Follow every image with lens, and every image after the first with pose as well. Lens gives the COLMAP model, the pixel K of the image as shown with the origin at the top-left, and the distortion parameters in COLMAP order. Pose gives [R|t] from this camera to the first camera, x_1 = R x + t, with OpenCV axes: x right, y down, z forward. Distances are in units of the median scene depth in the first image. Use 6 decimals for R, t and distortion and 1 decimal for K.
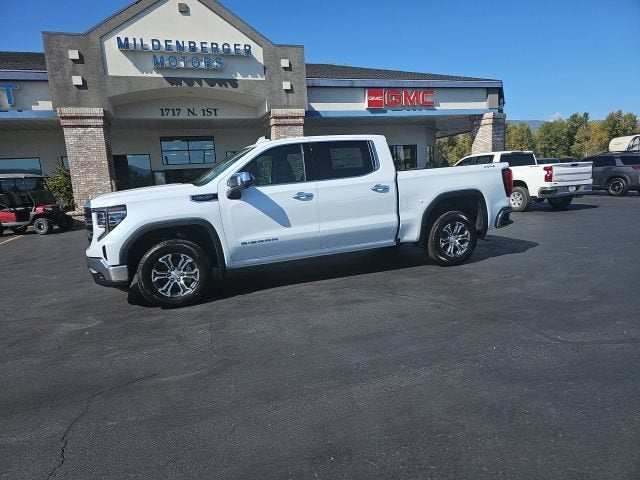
lens RADIAL K [[433.9, 0, 324.7], [0, 433.9, 241.4], [0, 0, 1]] dist [0.070100, -0.060813]
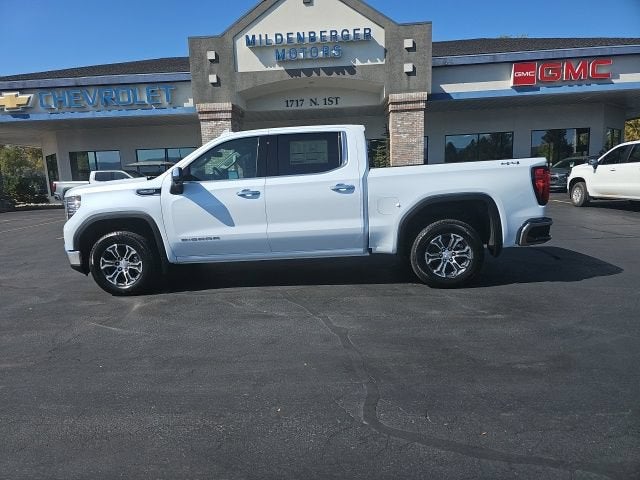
lens RADIAL K [[435.7, 0, 313.2], [0, 435.7, 242.1], [0, 0, 1]] dist [0.068708, -0.061641]
pose [[0.911126, 0.086381, -0.402973, 0.158852], [-0.074266, 0.996194, 0.045627, -0.018971], [0.405381, -0.011645, 0.914074, 0.071873]]
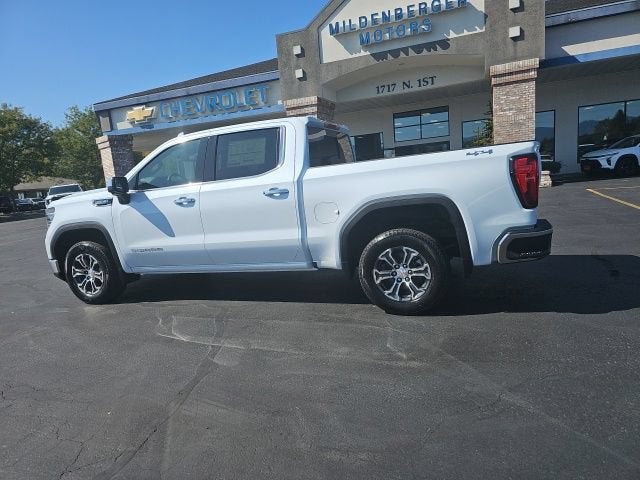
lens RADIAL K [[435.7, 0, 313.2], [0, 435.7, 242.1], [0, 0, 1]] dist [0.068708, -0.061641]
pose [[0.737318, 0.098781, -0.668285, 0.249519], [-0.051720, 0.994602, 0.089952, -0.040300], [0.673563, -0.031760, 0.738447, 0.184423]]
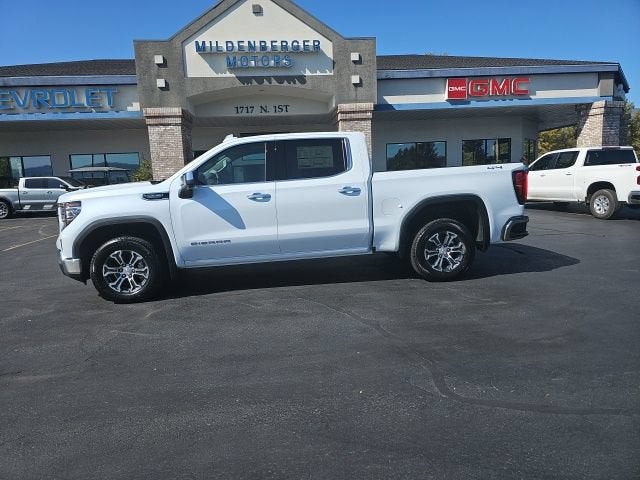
lens RADIAL K [[435.5, 0, 316.0], [0, 435.5, 235.9], [0, 0, 1]] dist [0.068190, -0.061808]
pose [[0.965792, 0.051963, -0.254059, 0.109670], [-0.051984, 0.998626, 0.006636, -0.011292], [0.254055, 0.006798, 0.967166, 0.038629]]
